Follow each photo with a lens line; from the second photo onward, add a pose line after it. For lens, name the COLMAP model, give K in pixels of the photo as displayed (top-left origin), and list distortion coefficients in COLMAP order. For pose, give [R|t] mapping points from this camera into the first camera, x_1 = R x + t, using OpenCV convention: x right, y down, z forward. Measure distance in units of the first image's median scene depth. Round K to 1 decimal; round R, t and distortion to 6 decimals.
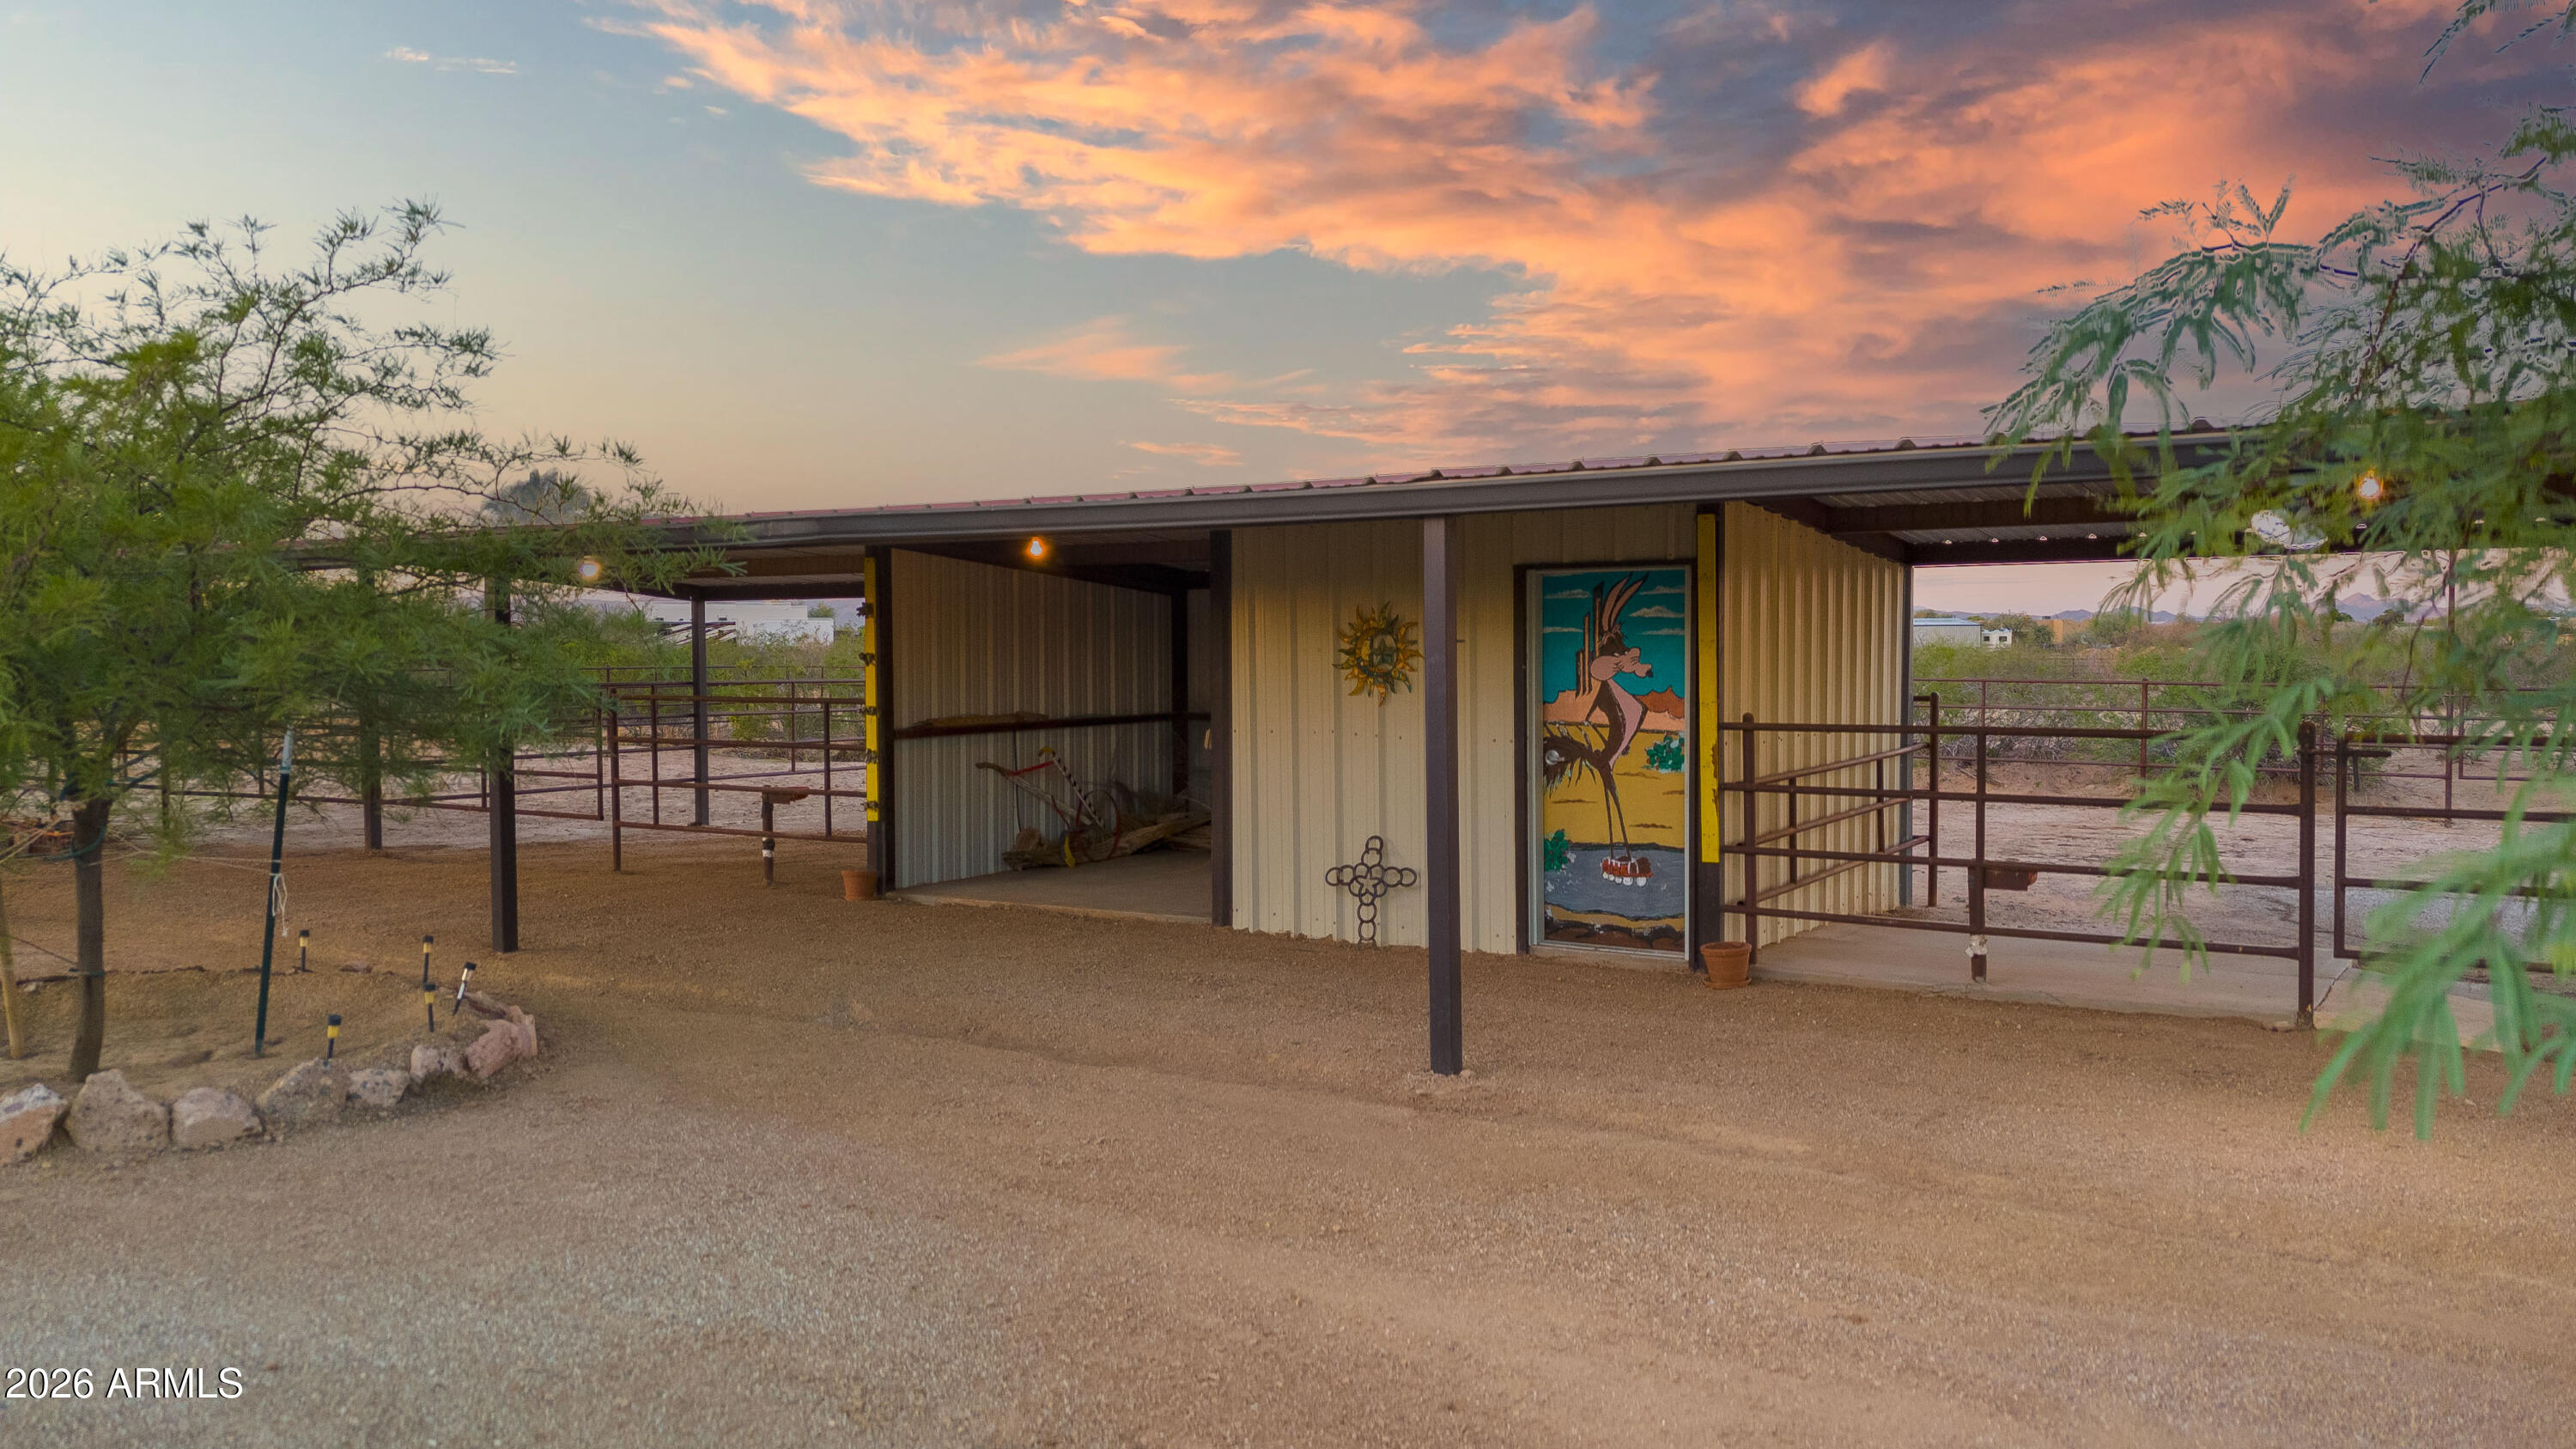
lens RADIAL K [[1926.7, 0, 1288.0], [0, 1926.7, 724.5], [0, 0, 1]] dist [0.000294, -0.001474]
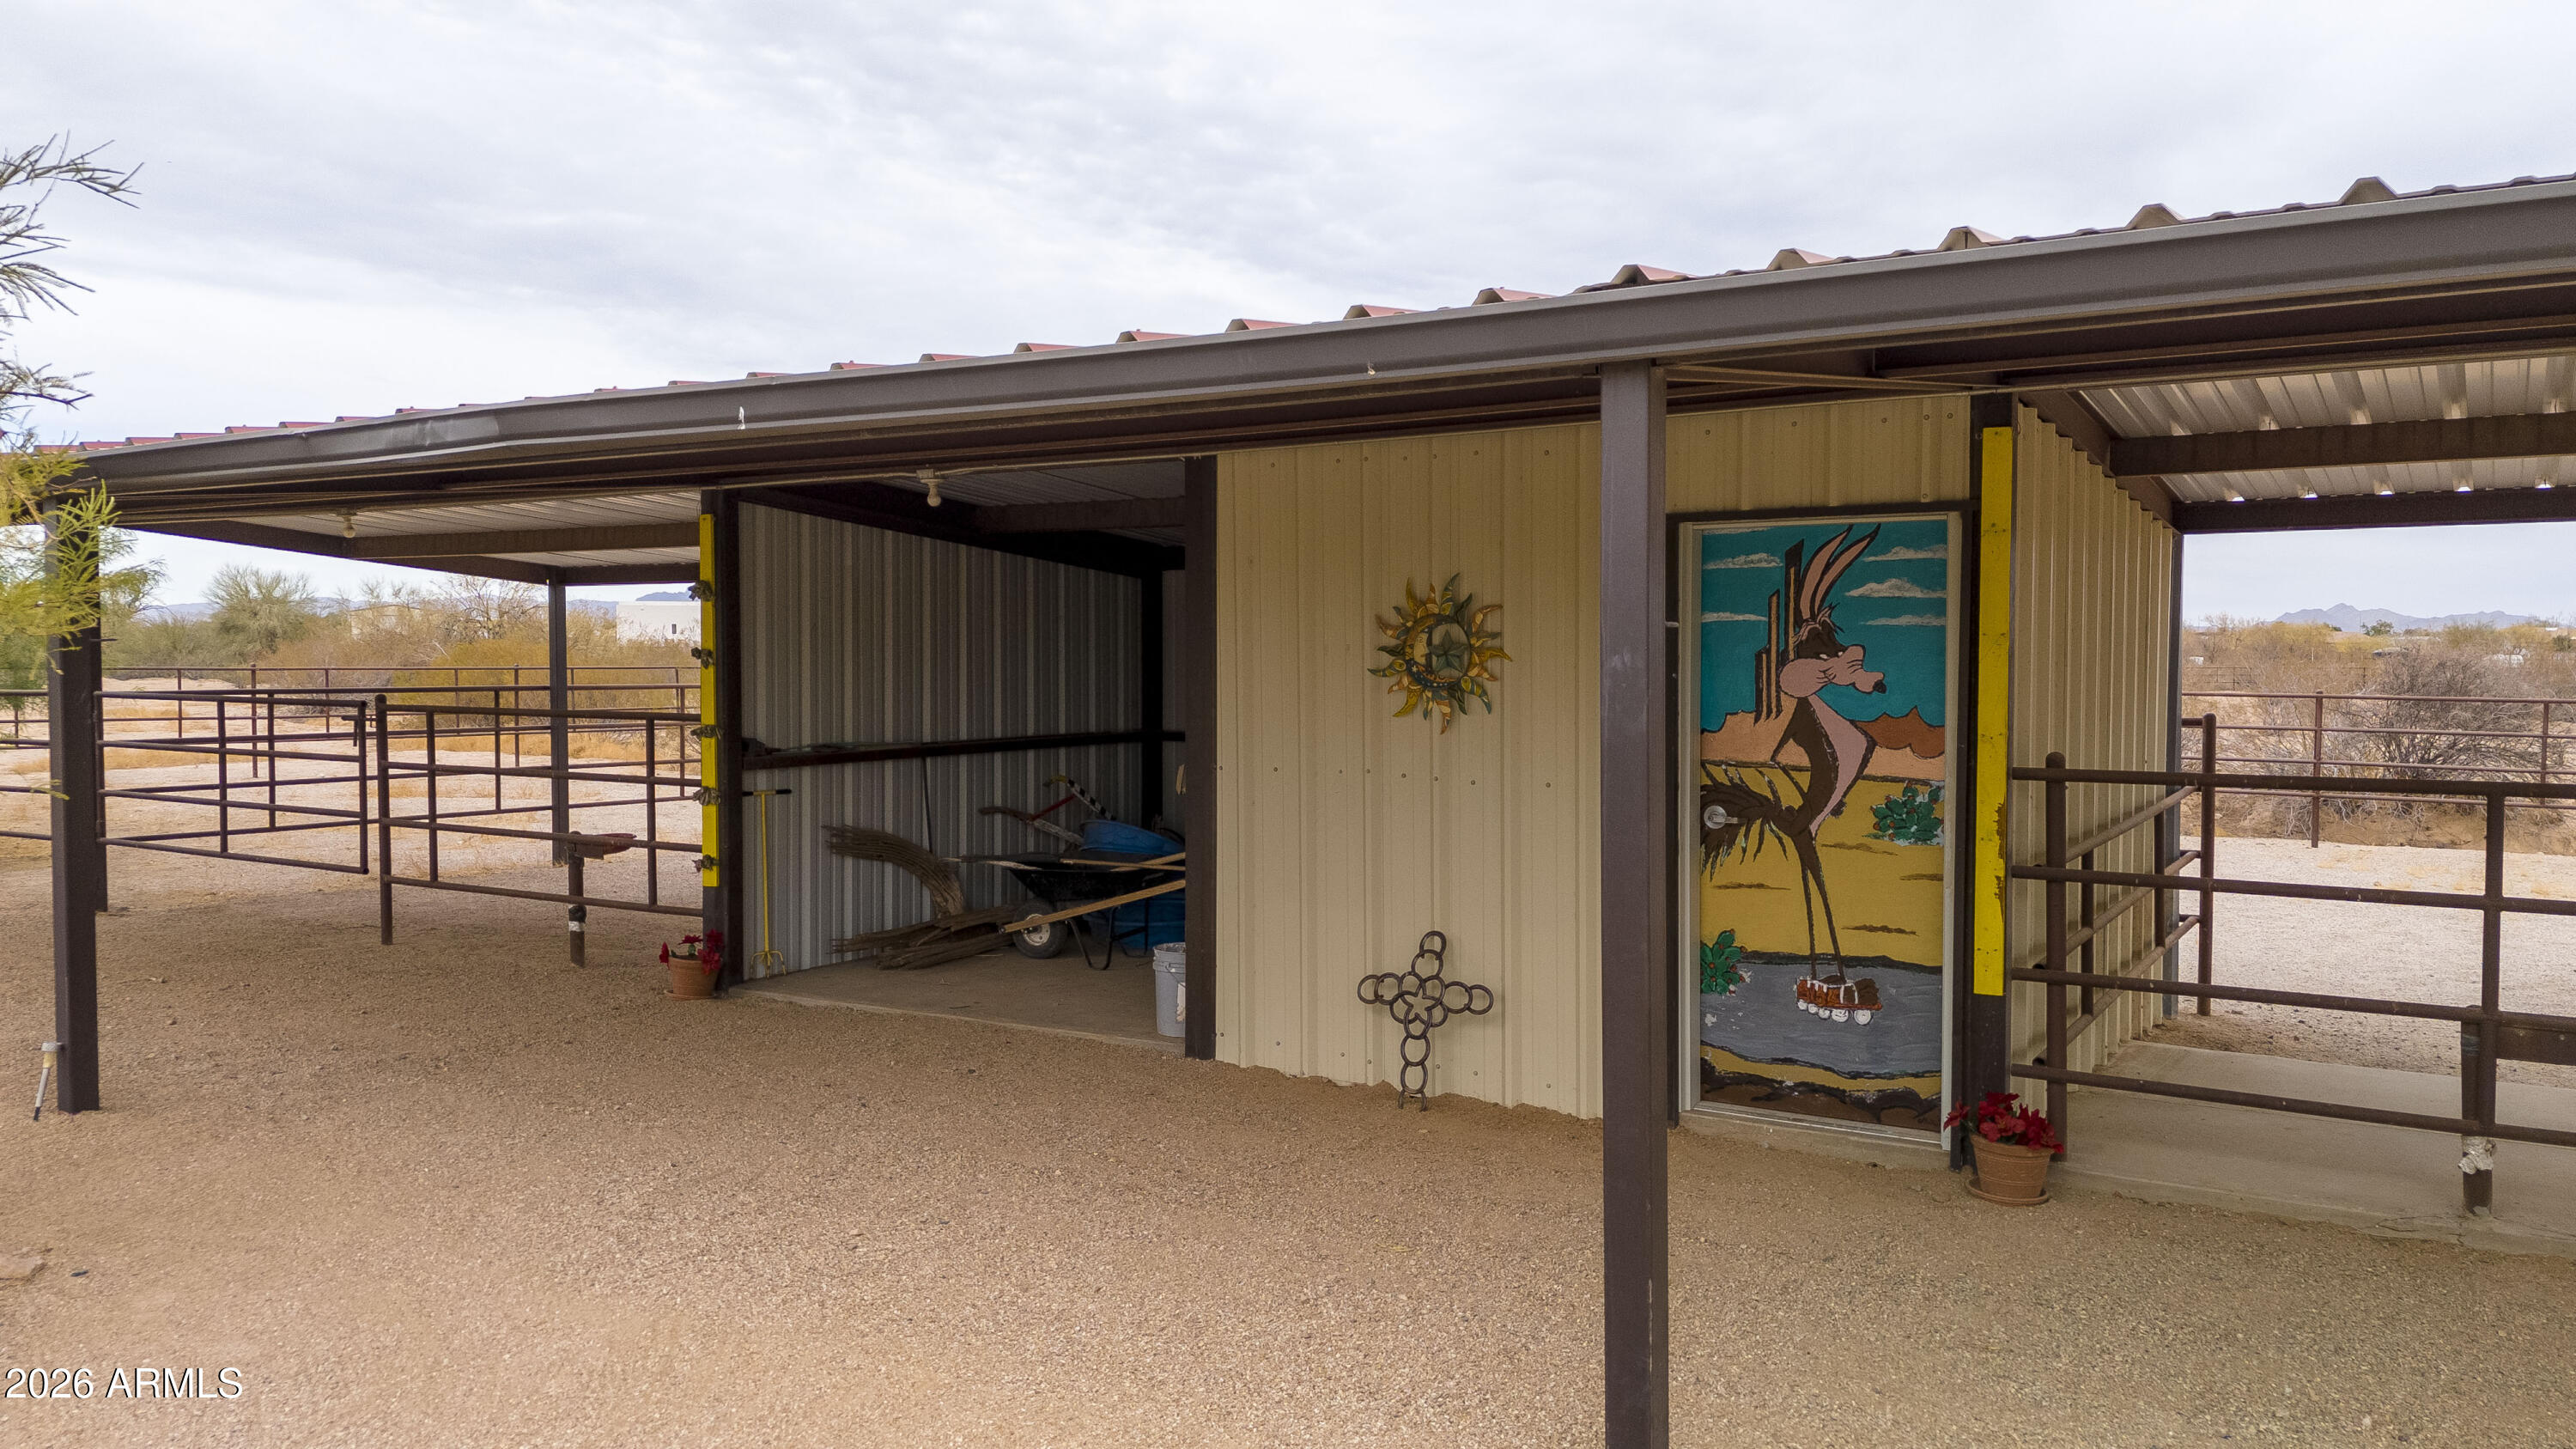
lens RADIAL K [[1926.7, 0, 1288.0], [0, 1926.7, 724.5], [0, 0, 1]] dist [0.000294, -0.001474]
pose [[0.999976, 0.005306, 0.004558, -0.007732], [-0.005300, 0.999985, -0.001475, -0.011893], [-0.004565, 0.001451, 0.999989, 0.362489]]
